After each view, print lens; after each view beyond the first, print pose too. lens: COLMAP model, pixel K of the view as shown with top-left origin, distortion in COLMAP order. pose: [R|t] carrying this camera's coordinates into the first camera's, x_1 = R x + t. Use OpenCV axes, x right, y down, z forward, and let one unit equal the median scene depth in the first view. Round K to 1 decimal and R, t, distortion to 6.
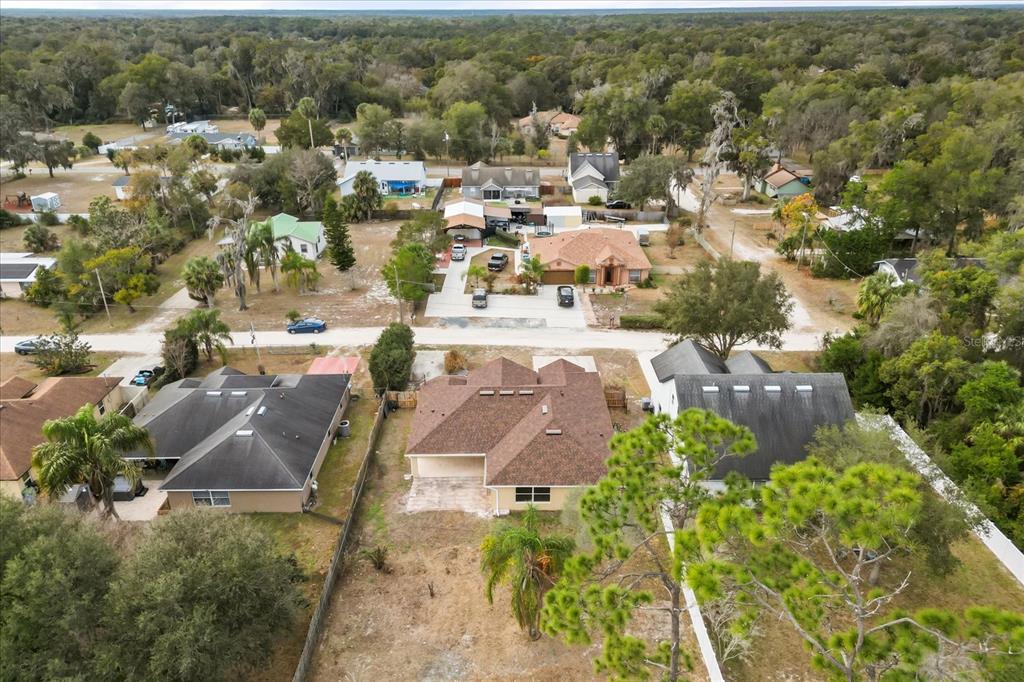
lens RADIAL K [[721.8, 0, 512.0], [0, 721.8, 341.0], [0, 0, 1]] dist [0.058014, -0.003563]
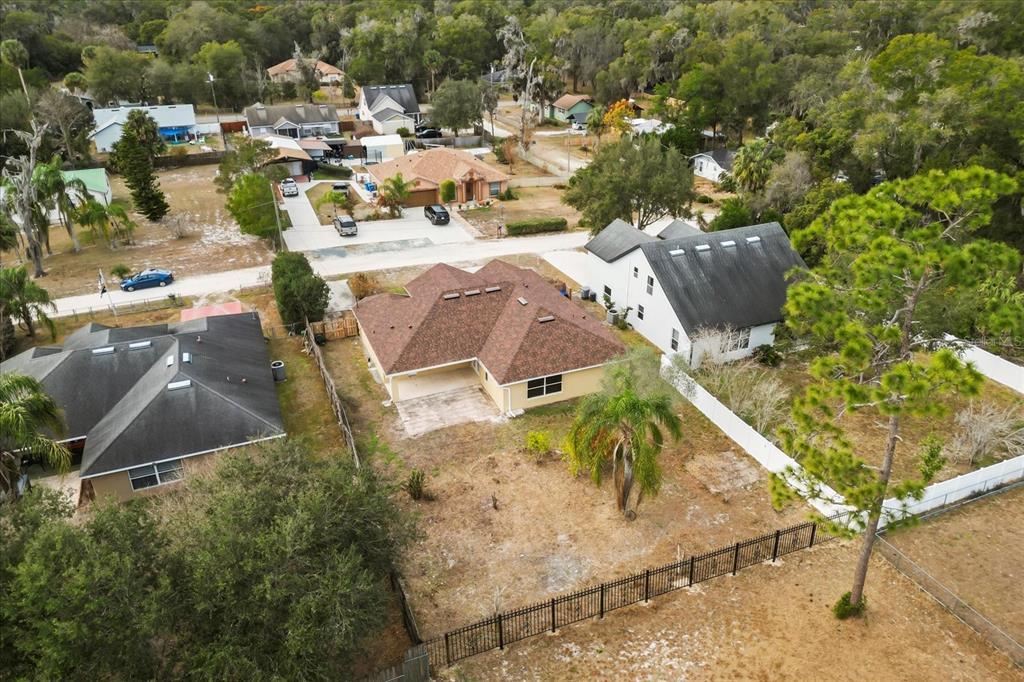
lens RADIAL K [[720.1, 0, 516.5], [0, 720.1, 307.7], [0, 0, 1]] dist [0.083760, -0.087267]
pose [[0.925244, -0.158474, 0.344689, -0.167134], [0.158798, 0.986928, 0.027492, 0.046623], [-0.344540, 0.029299, 0.938314, 0.088855]]
